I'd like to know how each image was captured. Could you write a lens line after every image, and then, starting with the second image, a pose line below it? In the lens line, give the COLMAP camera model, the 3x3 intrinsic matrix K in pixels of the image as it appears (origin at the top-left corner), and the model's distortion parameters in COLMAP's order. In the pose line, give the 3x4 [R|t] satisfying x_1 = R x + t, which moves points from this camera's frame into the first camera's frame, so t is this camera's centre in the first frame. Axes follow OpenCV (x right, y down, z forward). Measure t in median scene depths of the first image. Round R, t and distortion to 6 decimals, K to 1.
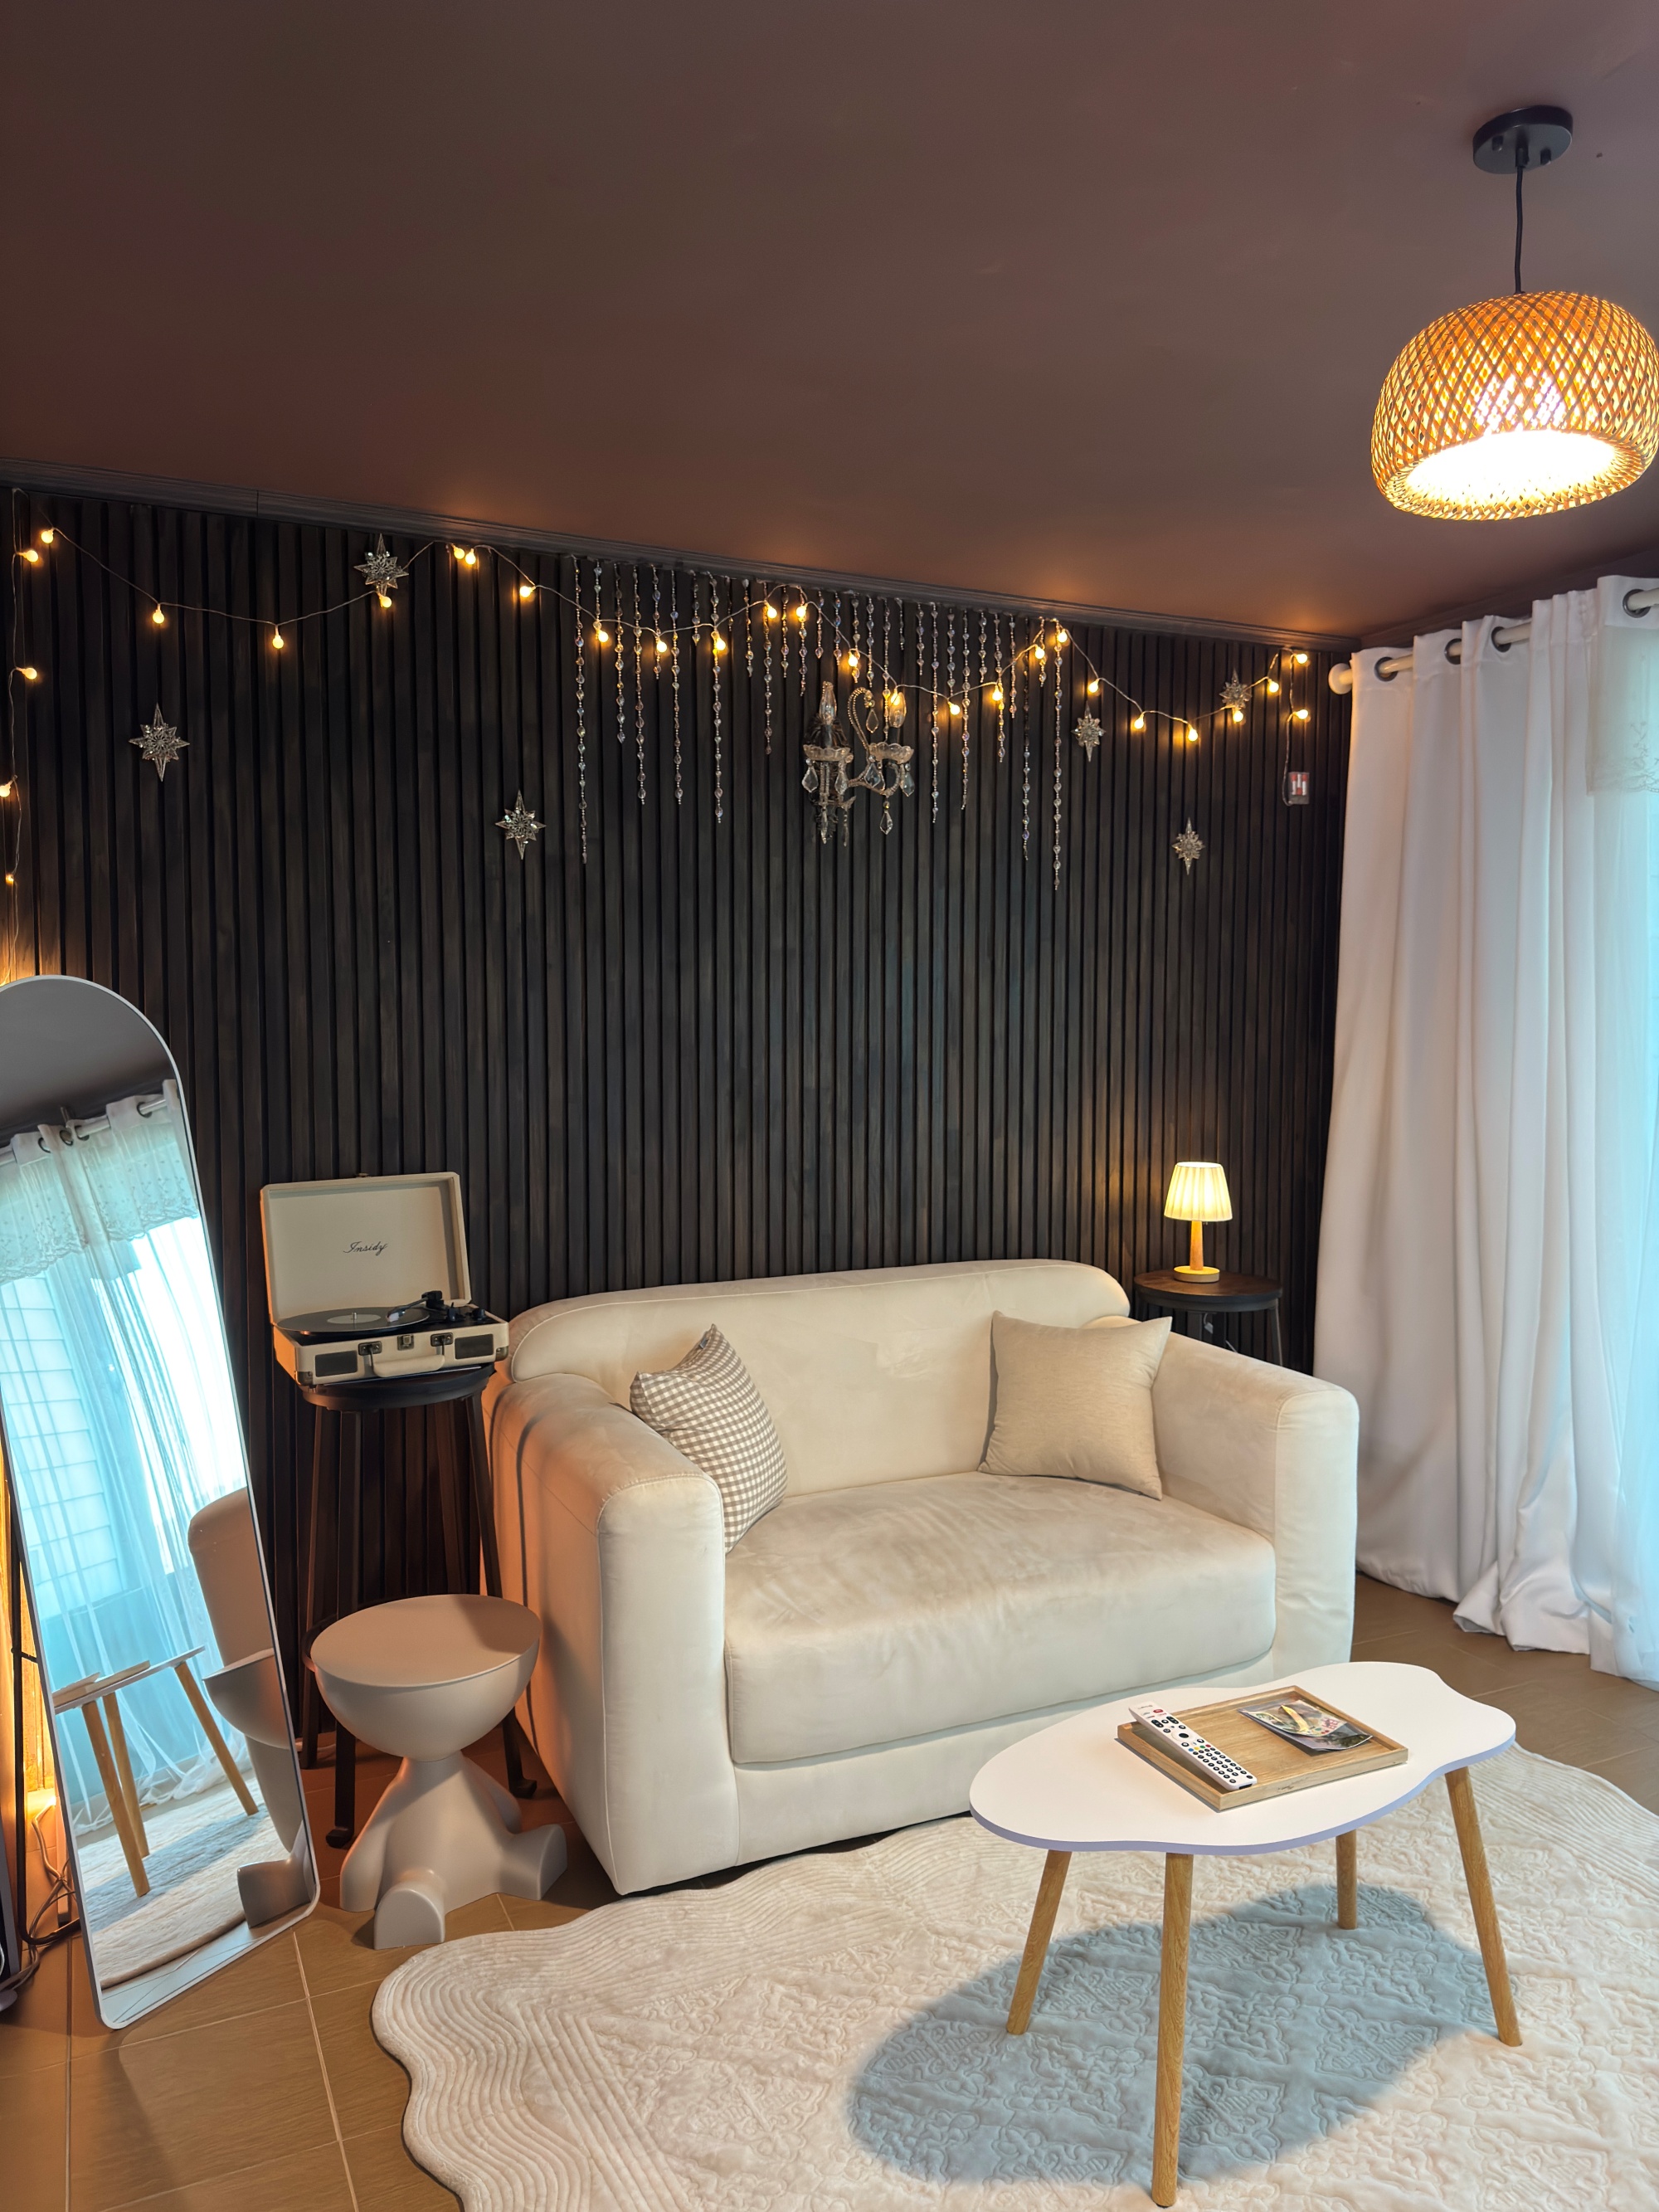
lens RADIAL K [[1555.7, 0, 829.5], [0, 1555.7, 1106.0], [0, 0, 1]] dist [0.163717, -0.292853]
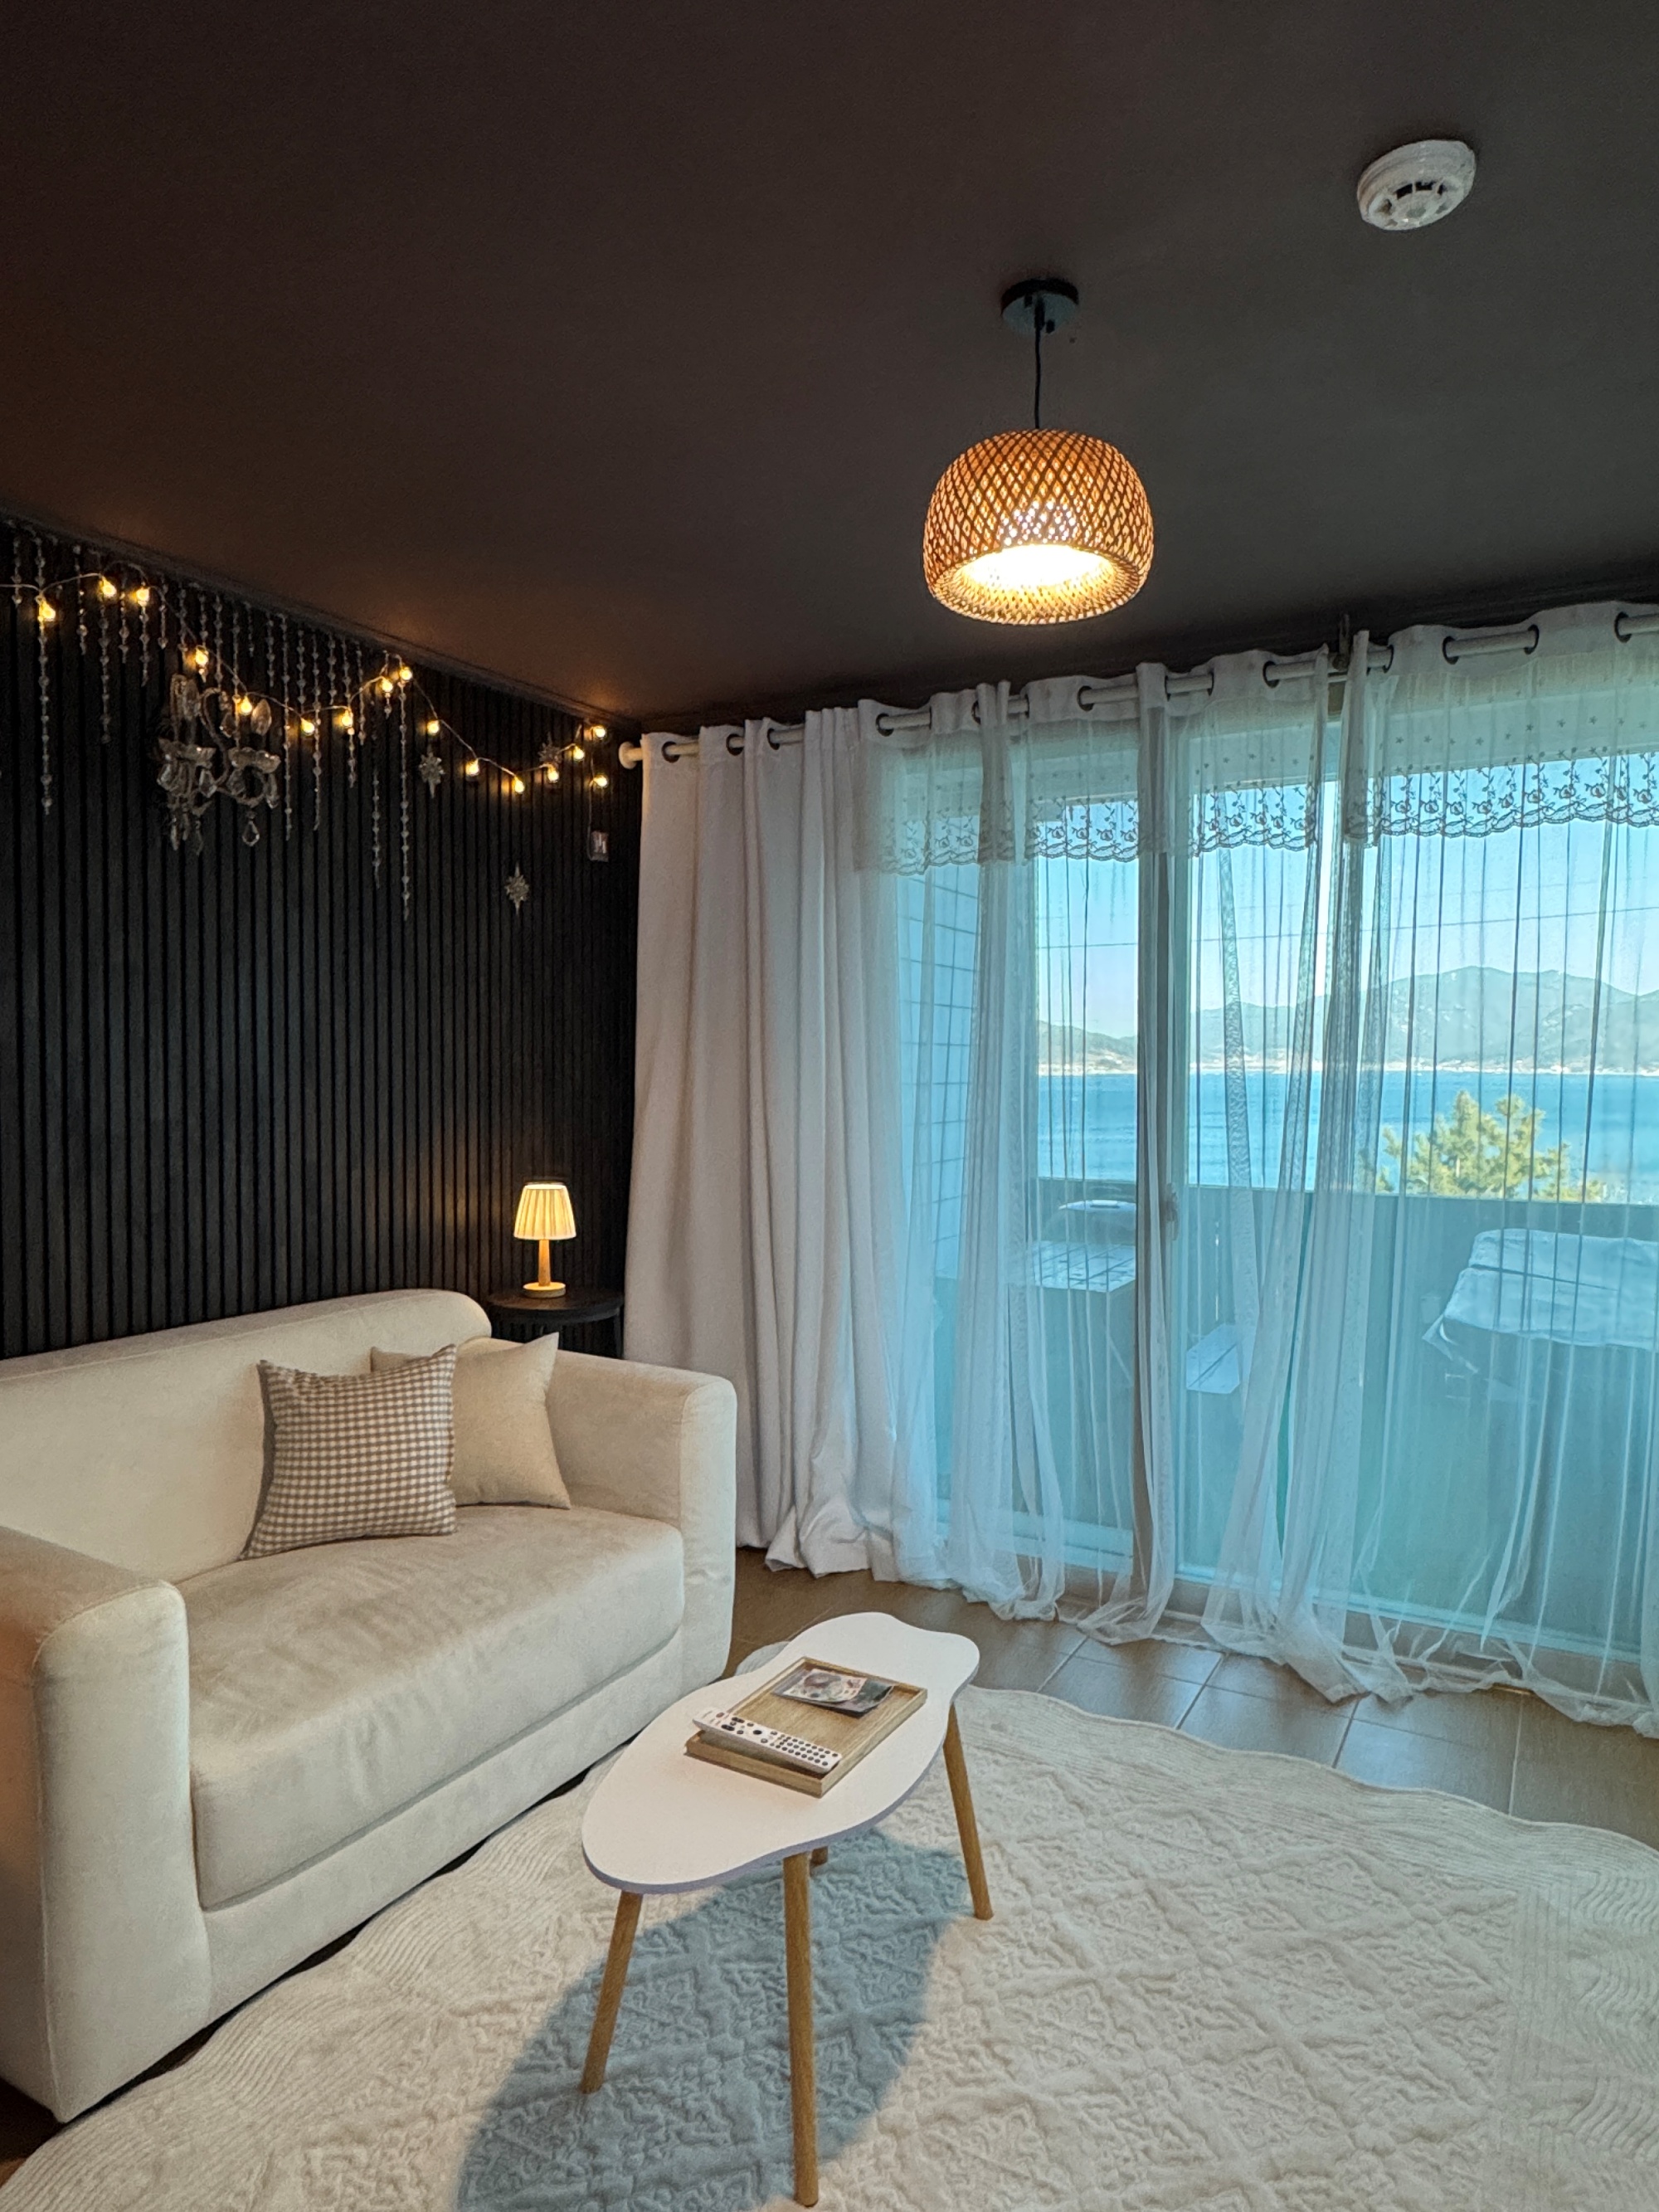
lens RADIAL K [[1369.1, 0, 829.5], [0, 1369.1, 1106.0], [0, 0, 1]] dist [0.007962, 0.002438]
pose [[0.819343, -0.012948, 0.573158, -0.150468], [0.024880, 0.999606, -0.012984, -0.000718], [-0.572764, 0.024899, 0.819342, 0.137726]]
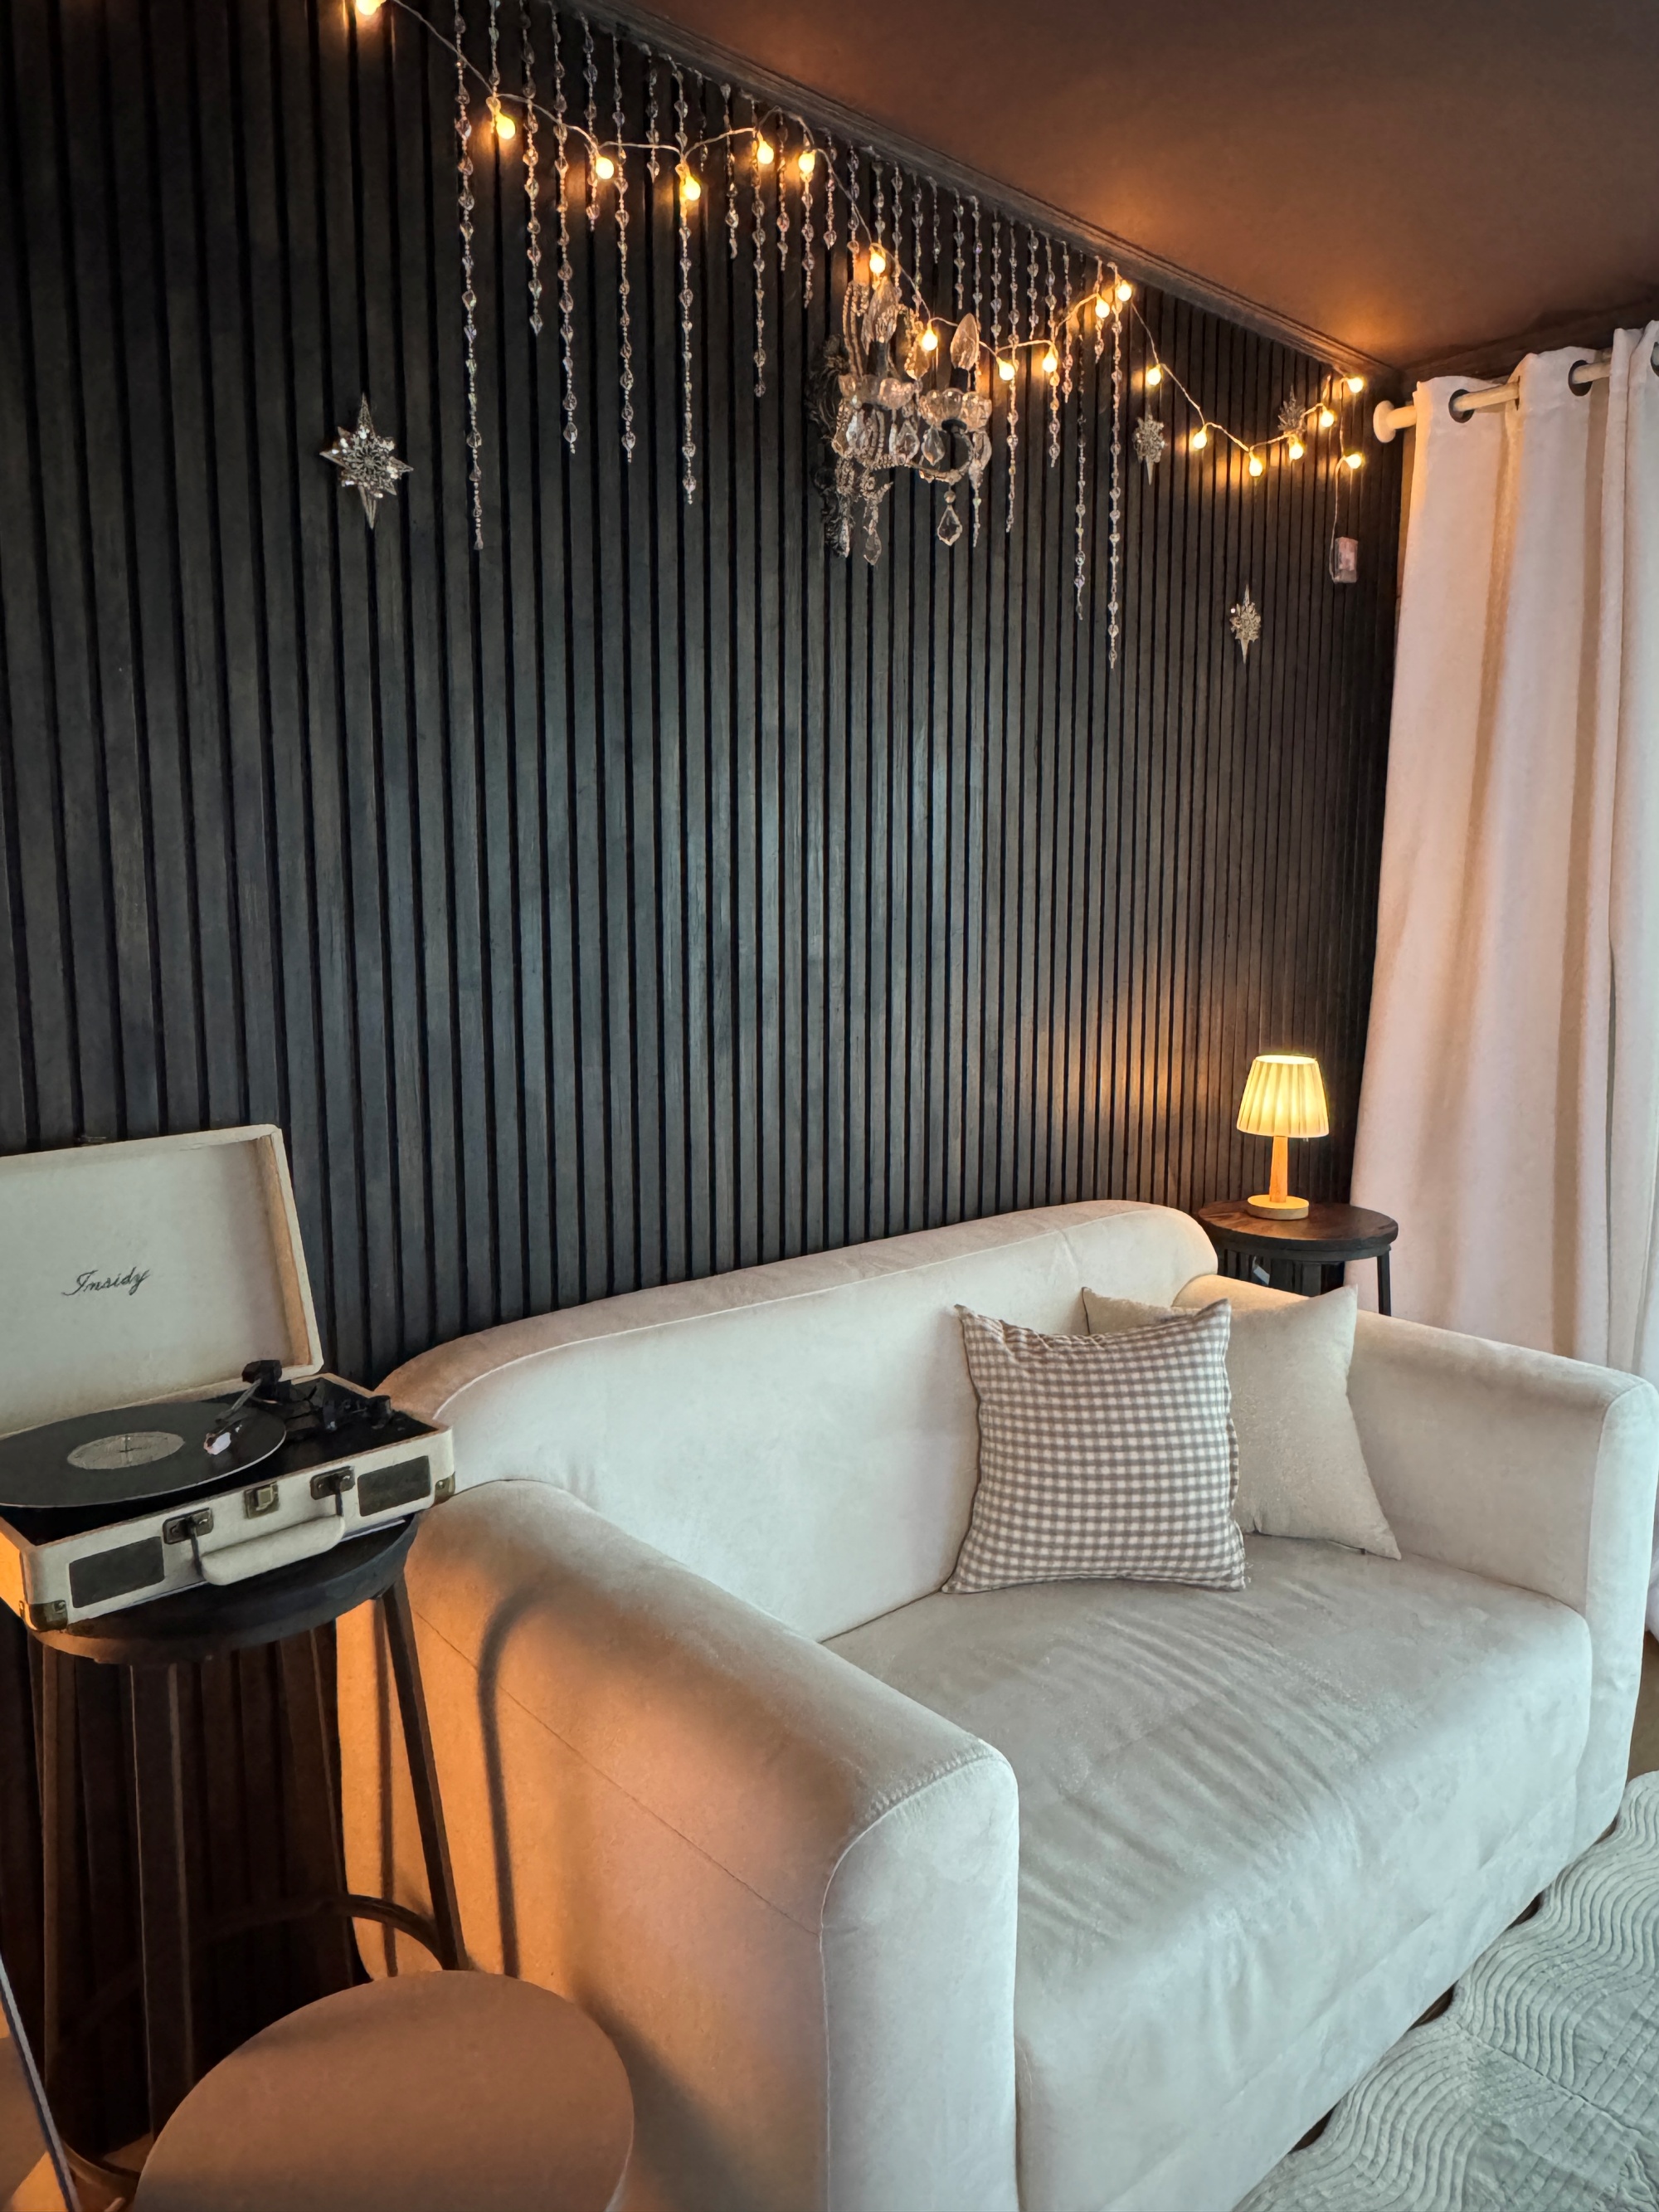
lens RADIAL K [[1493.4, 0, 829.5], [0, 1493.4, 1106.0], [0, 0, 1]] dist [-0.007354, 0.001096]
pose [[0.957341, -0.036582, 0.286637, -0.185472], [0.012111, 0.996162, 0.086687, -0.004643], [-0.288708, -0.079518, 0.954109, 0.428948]]
